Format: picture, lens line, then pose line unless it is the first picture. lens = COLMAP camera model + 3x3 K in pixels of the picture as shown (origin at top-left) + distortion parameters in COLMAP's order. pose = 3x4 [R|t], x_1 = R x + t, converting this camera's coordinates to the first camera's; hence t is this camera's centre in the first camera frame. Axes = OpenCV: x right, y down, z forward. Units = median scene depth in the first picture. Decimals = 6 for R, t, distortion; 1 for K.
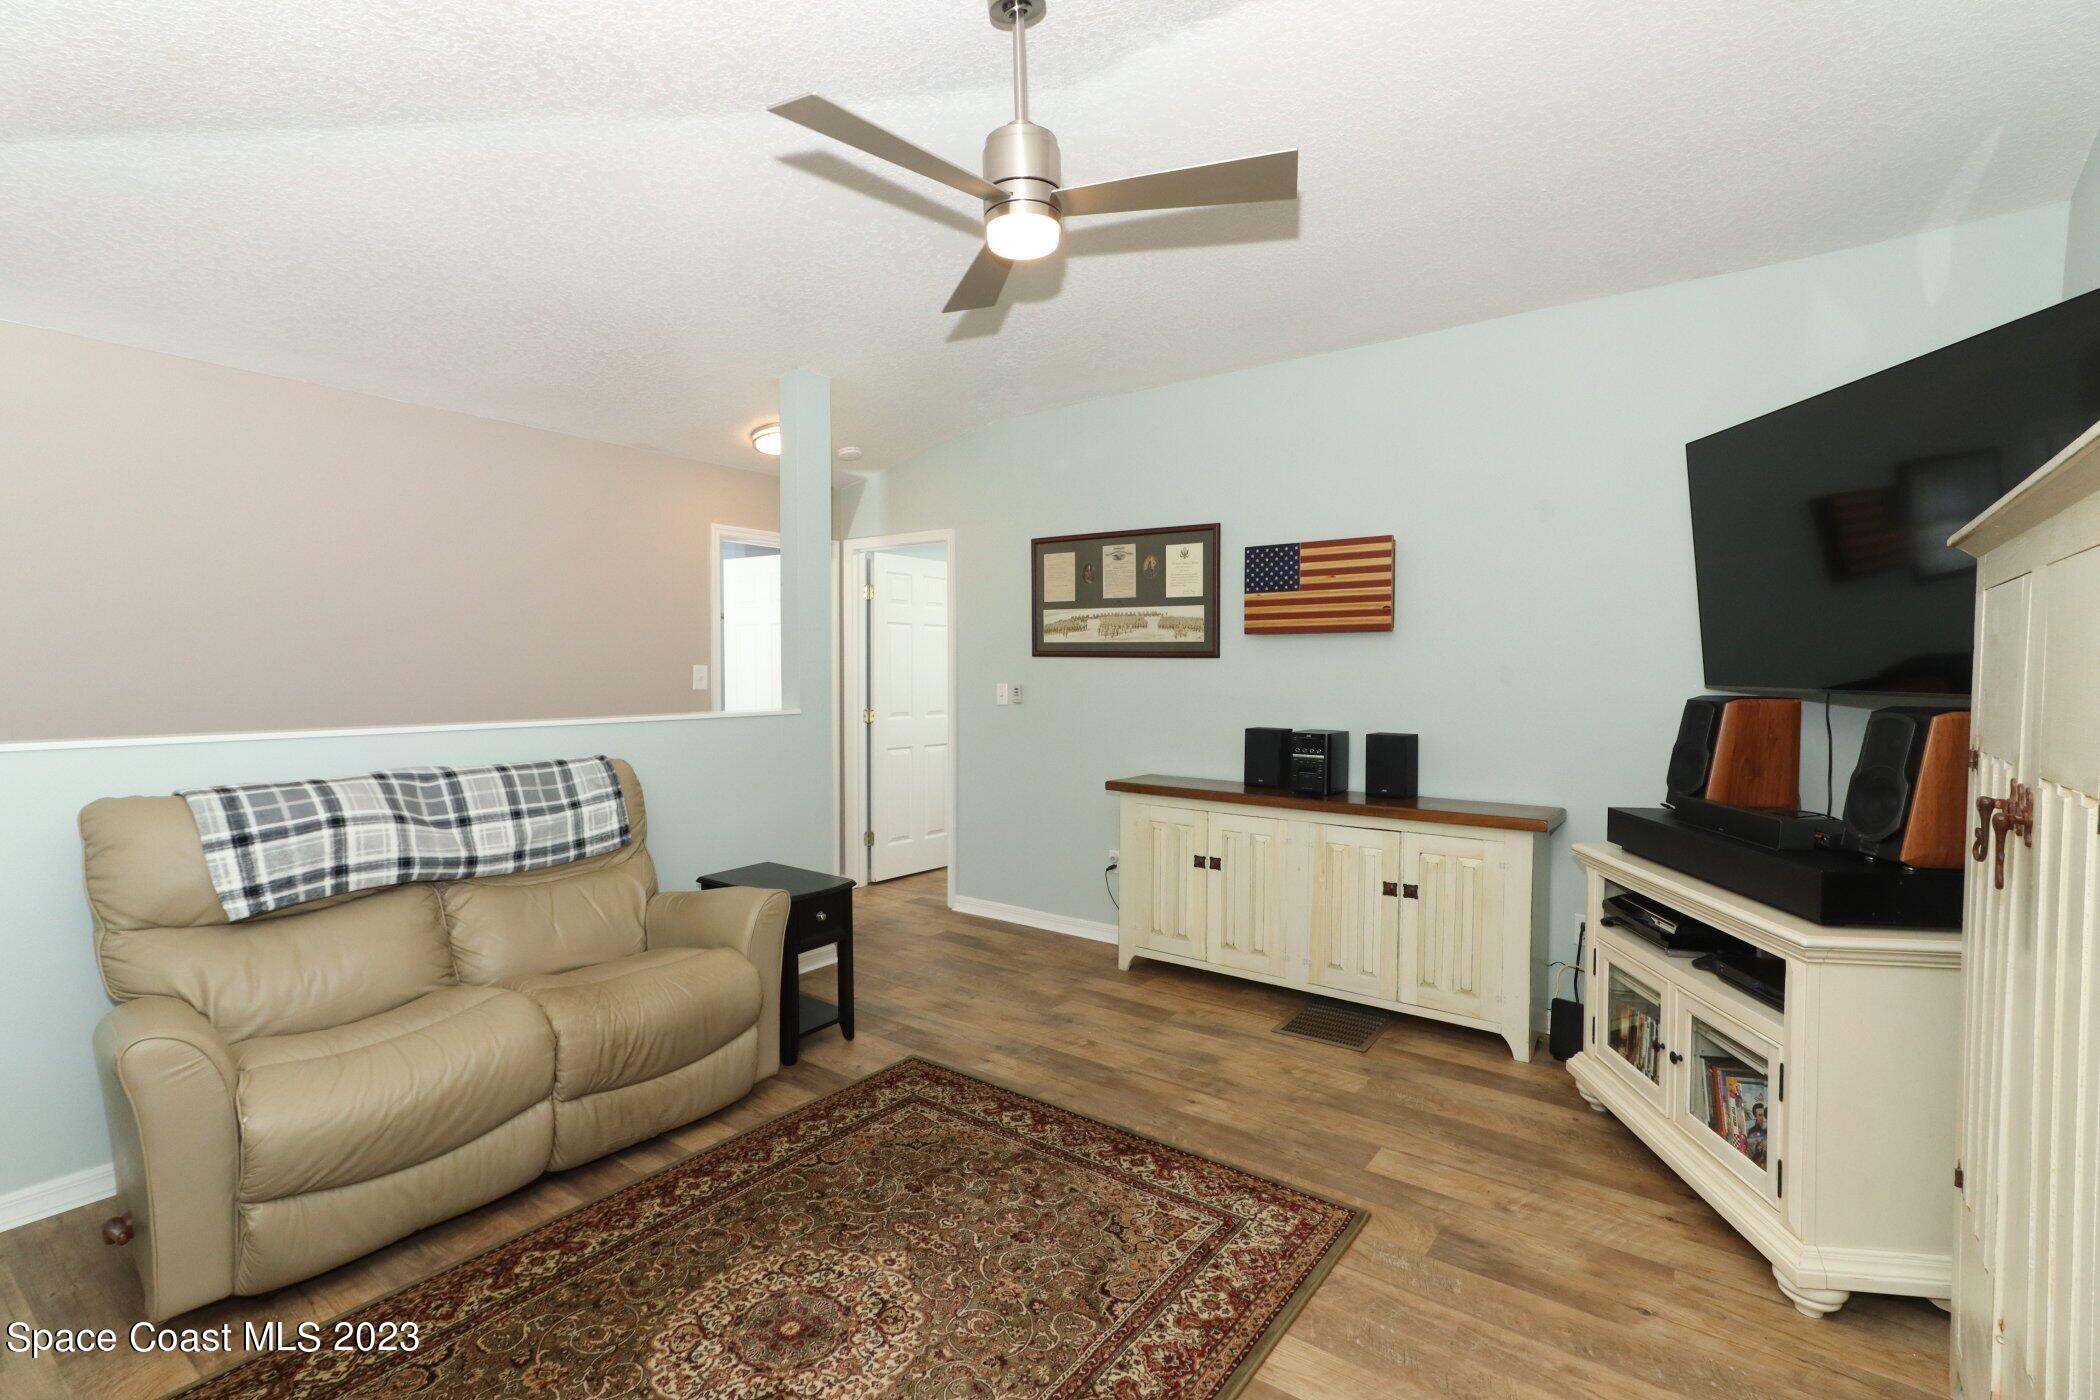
lens RADIAL K [[1024.7, 0, 1050.4], [0, 1024.7, 698.0], [0, 0, 1]] dist [0.002464, -0.000088]
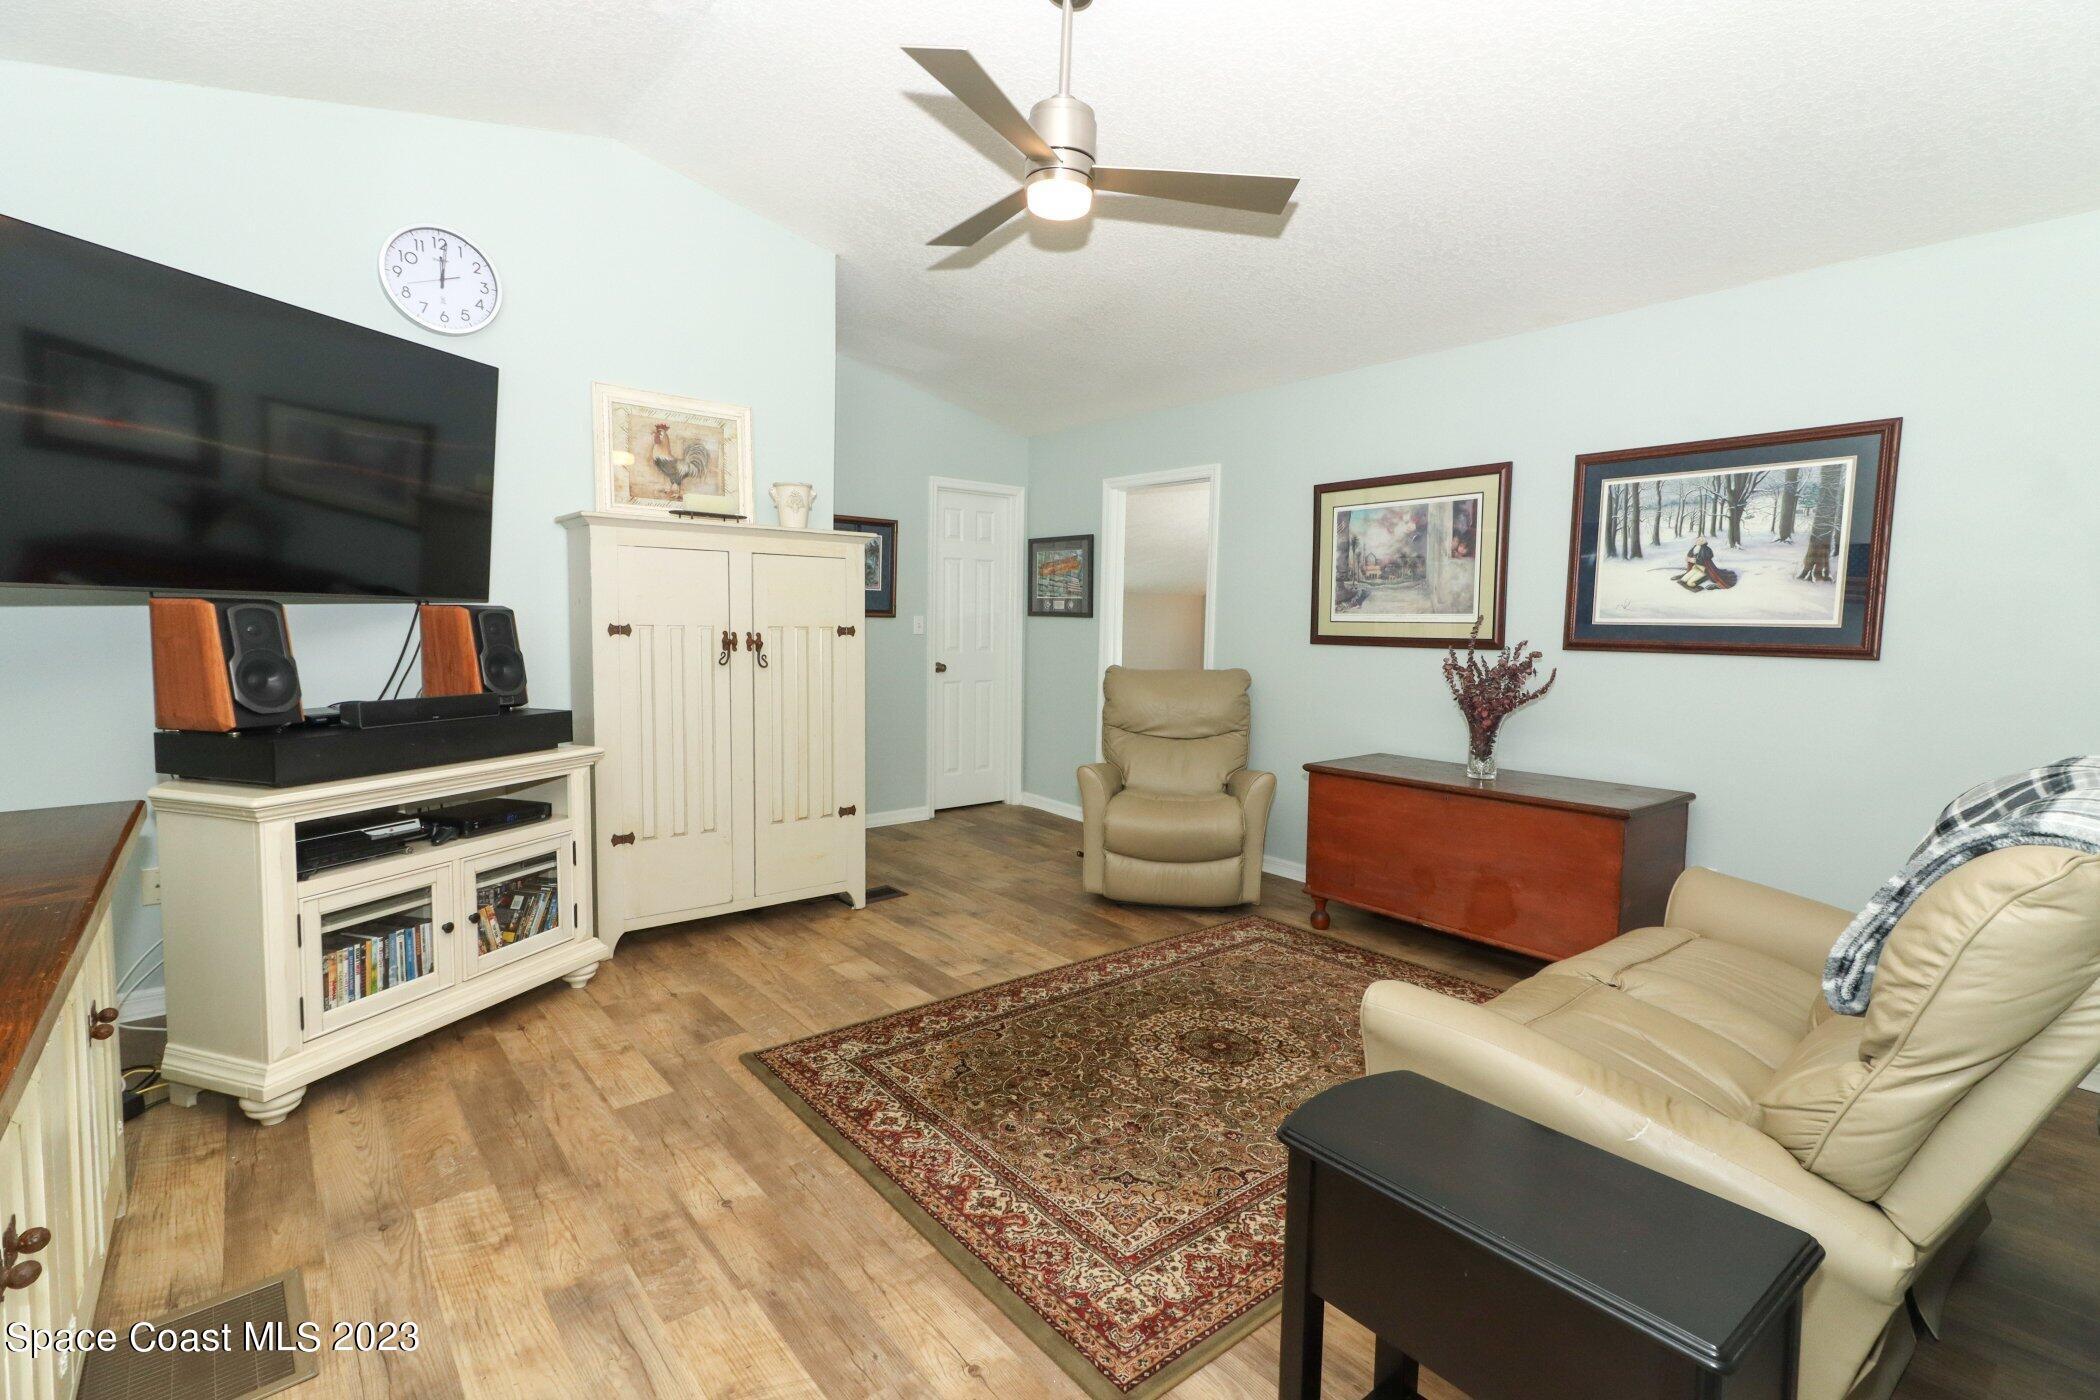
lens RADIAL K [[1024.7, 0, 1050.4], [0, 1024.7, 698.0], [0, 0, 1]] dist [0.002464, -0.000088]
pose [[-0.973205, -0.036546, 0.227018, -0.241079], [-0.011295, 0.993695, 0.111546, -0.024910], [-0.229664, 0.105993, -0.967481, 1.754573]]
